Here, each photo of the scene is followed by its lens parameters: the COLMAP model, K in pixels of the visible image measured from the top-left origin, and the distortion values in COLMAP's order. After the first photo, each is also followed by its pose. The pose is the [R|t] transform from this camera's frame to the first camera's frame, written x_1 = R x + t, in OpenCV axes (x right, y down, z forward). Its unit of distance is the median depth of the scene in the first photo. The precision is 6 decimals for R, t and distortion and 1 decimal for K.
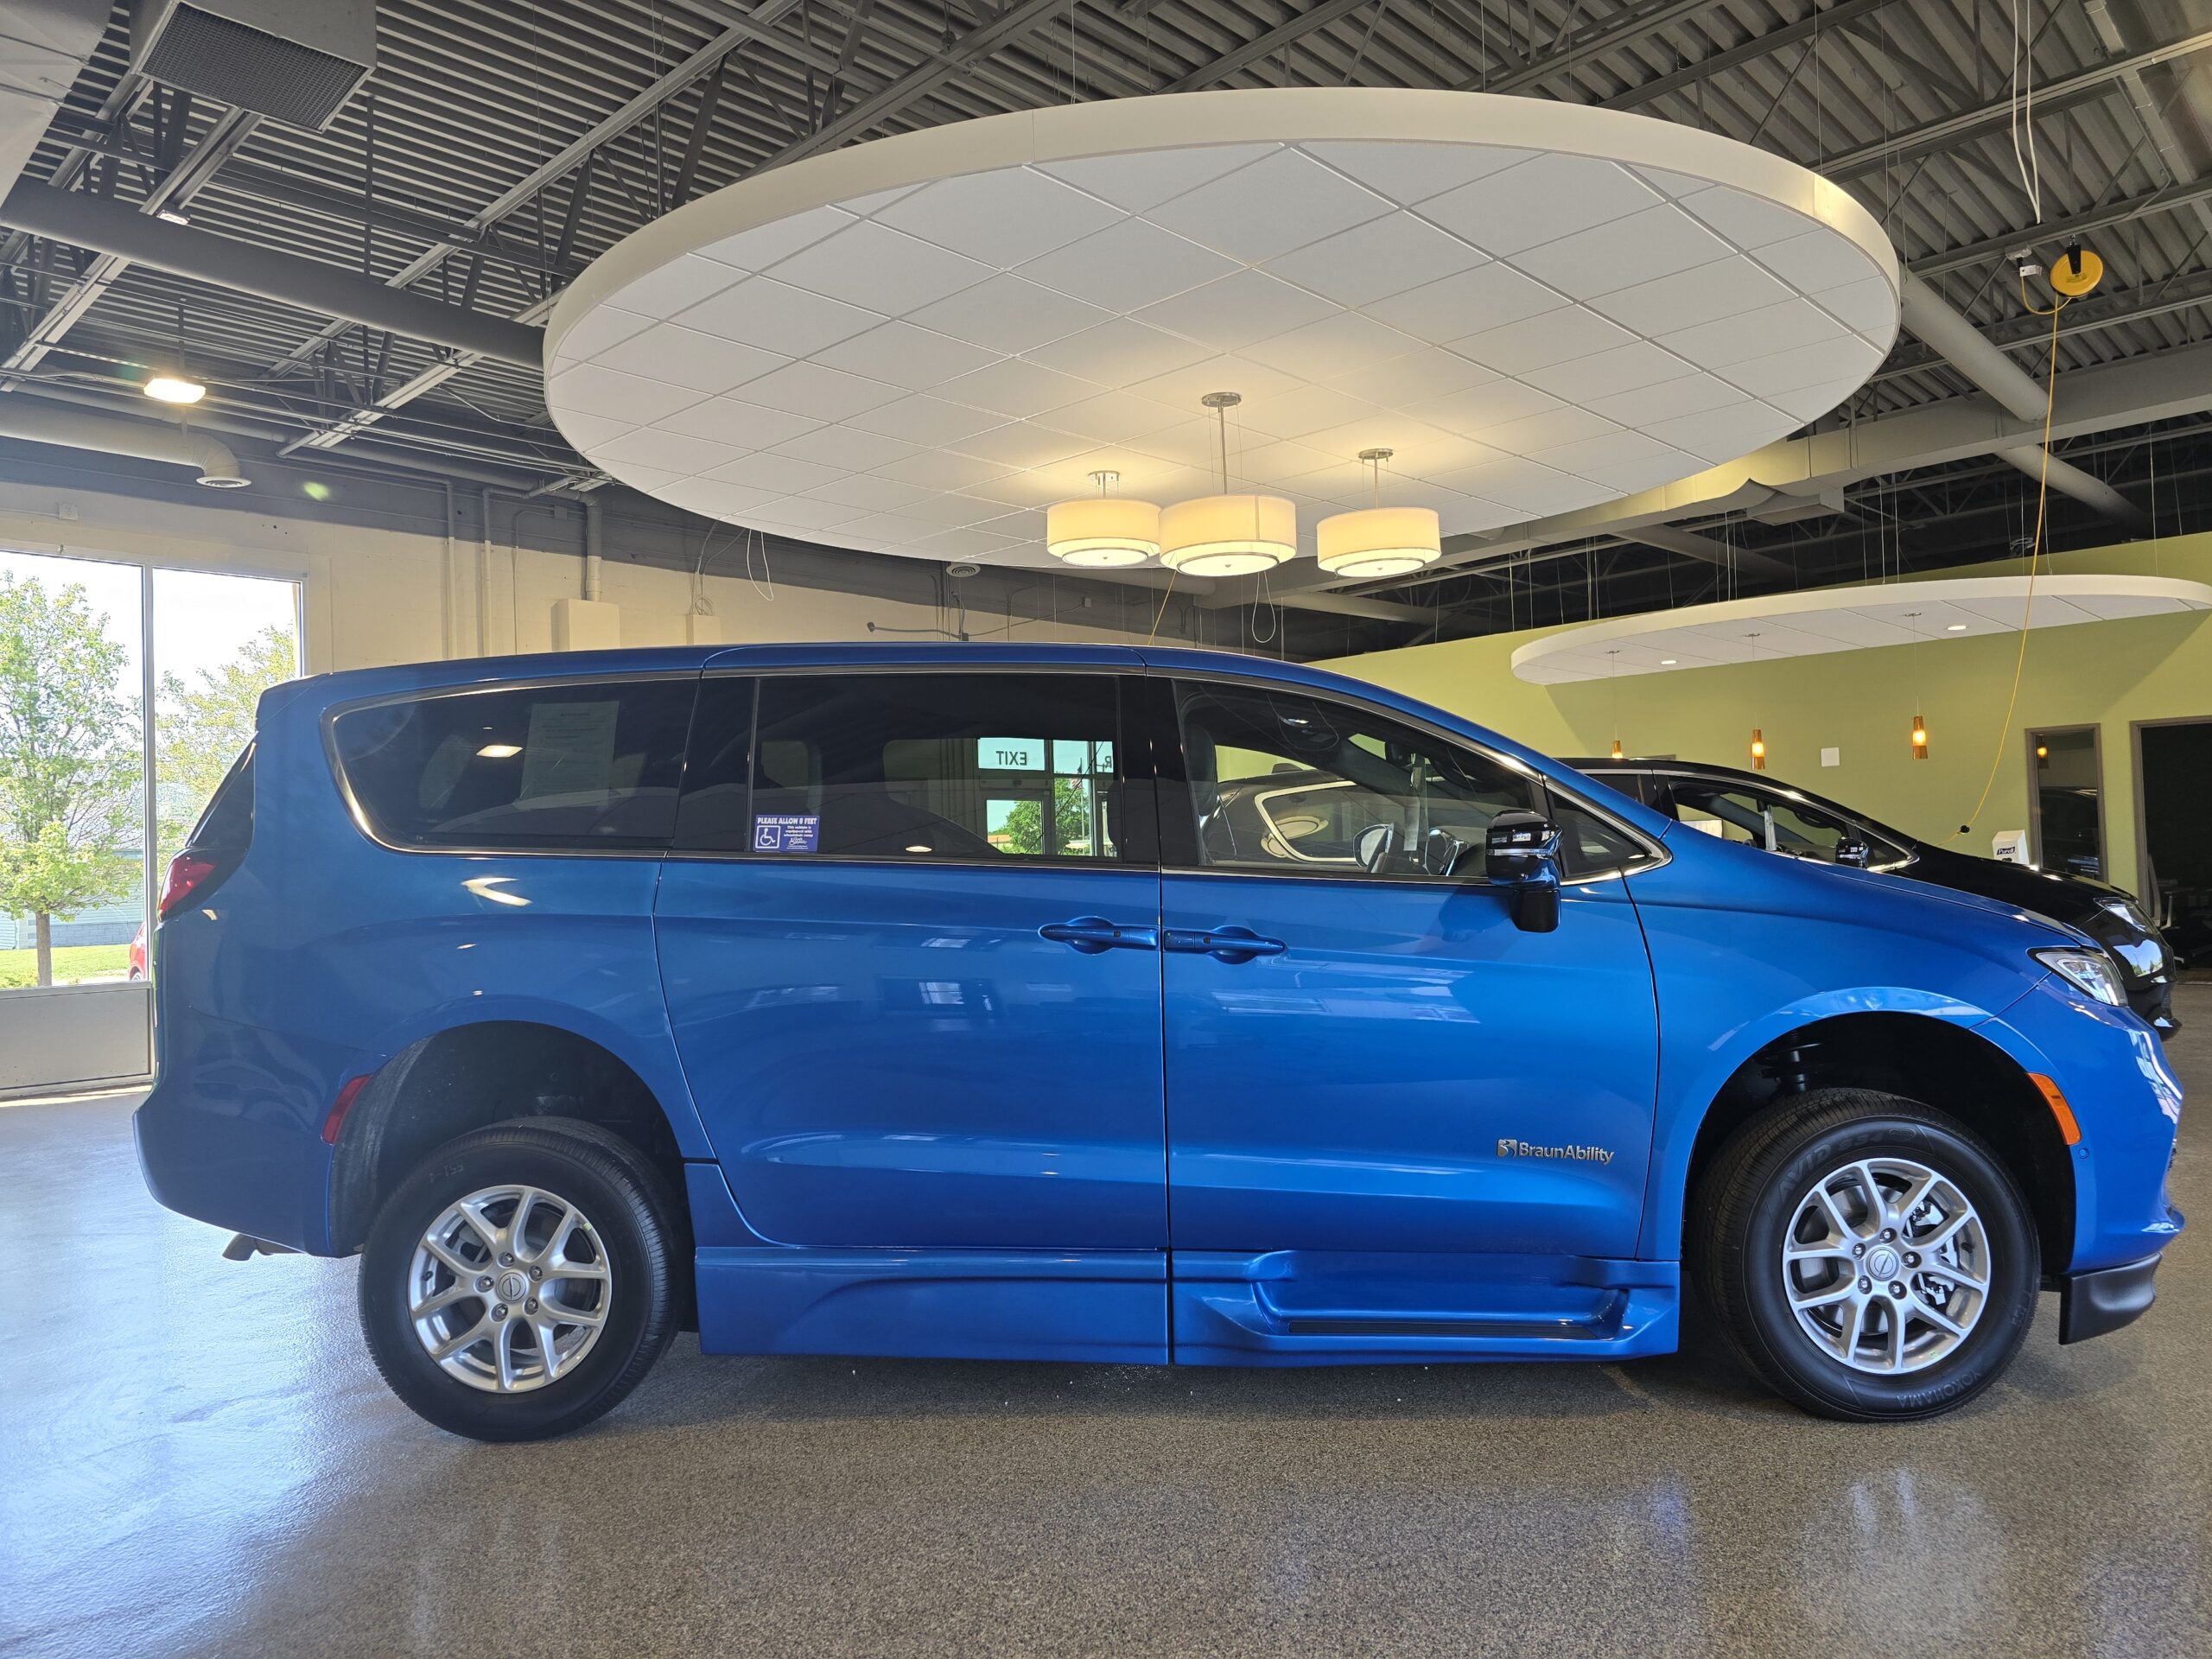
lens RADIAL K [[1478.1, 0, 1110.4], [0, 1478.1, 793.9], [0, 0, 1]] dist [0.059153, -0.050253]
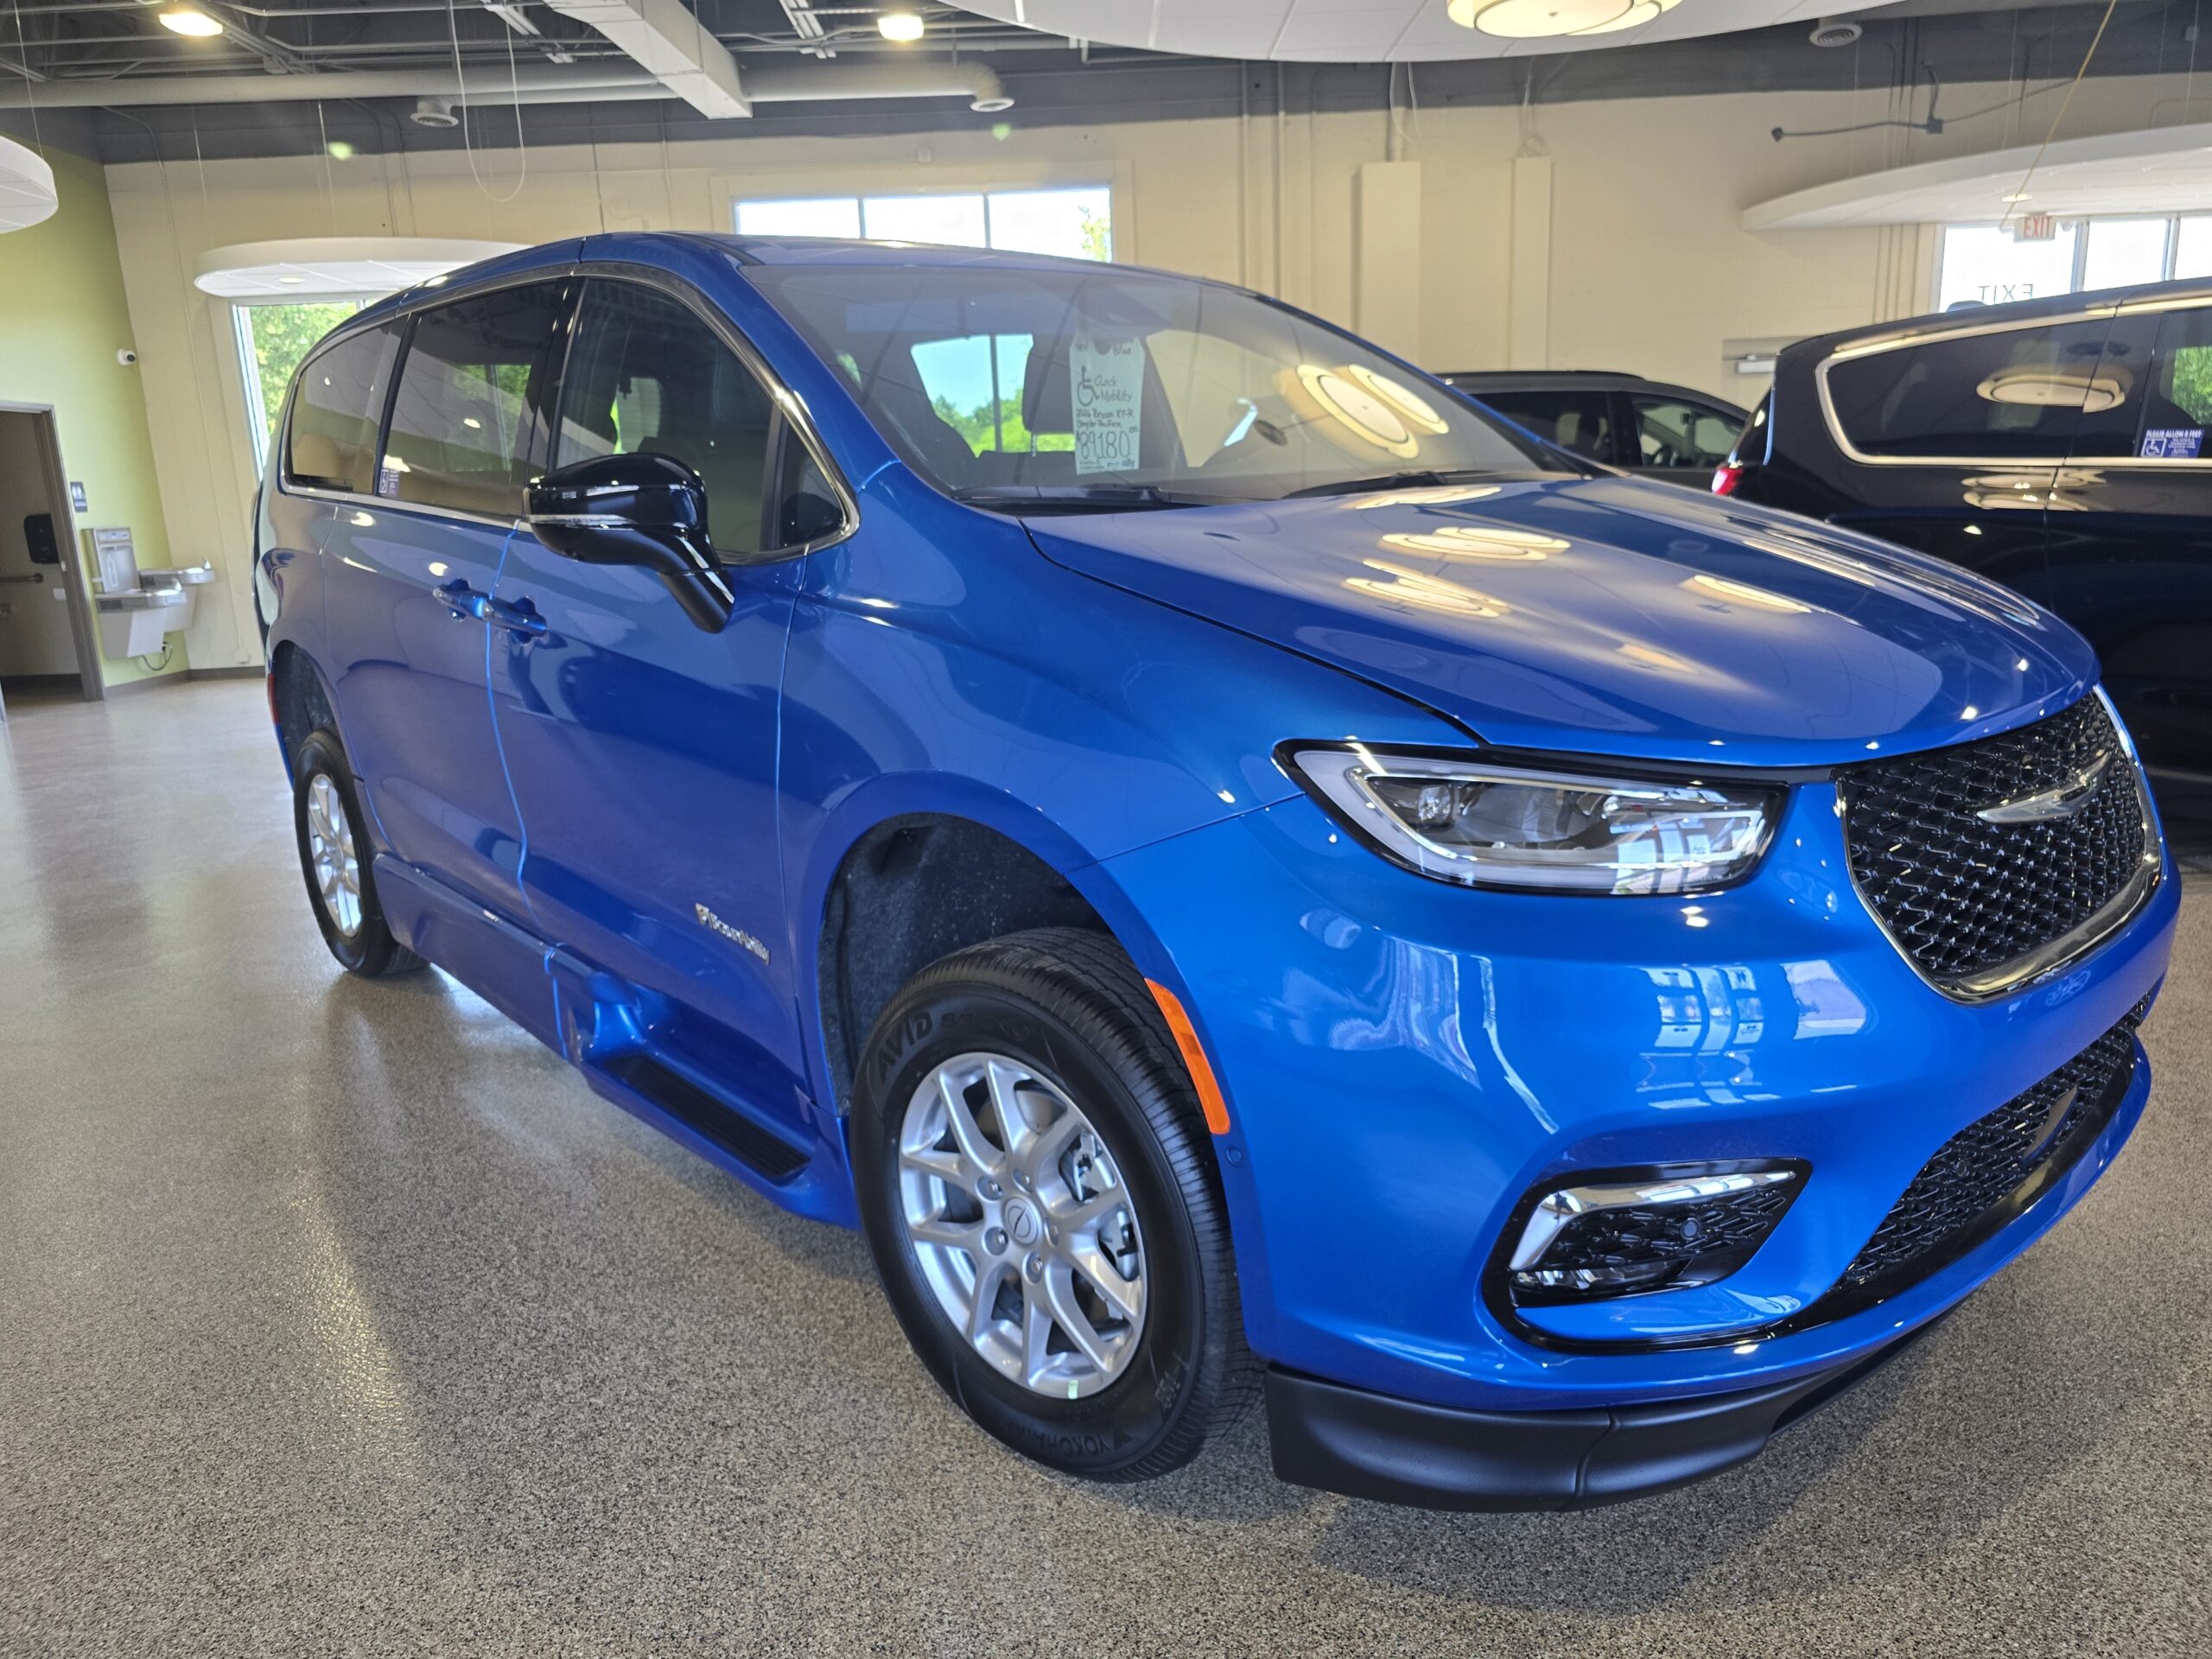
lens RADIAL K [[1485.6, 0, 1106.6], [0, 1485.6, 834.2], [0, 0, 1]] dist [0.003788, 0.002366]
pose [[0.691969, 0.165058, -0.702805, 0.333203], [0.056242, 0.958228, 0.280420, 0.000344], [0.719733, -0.233570, 0.653781, 0.246981]]
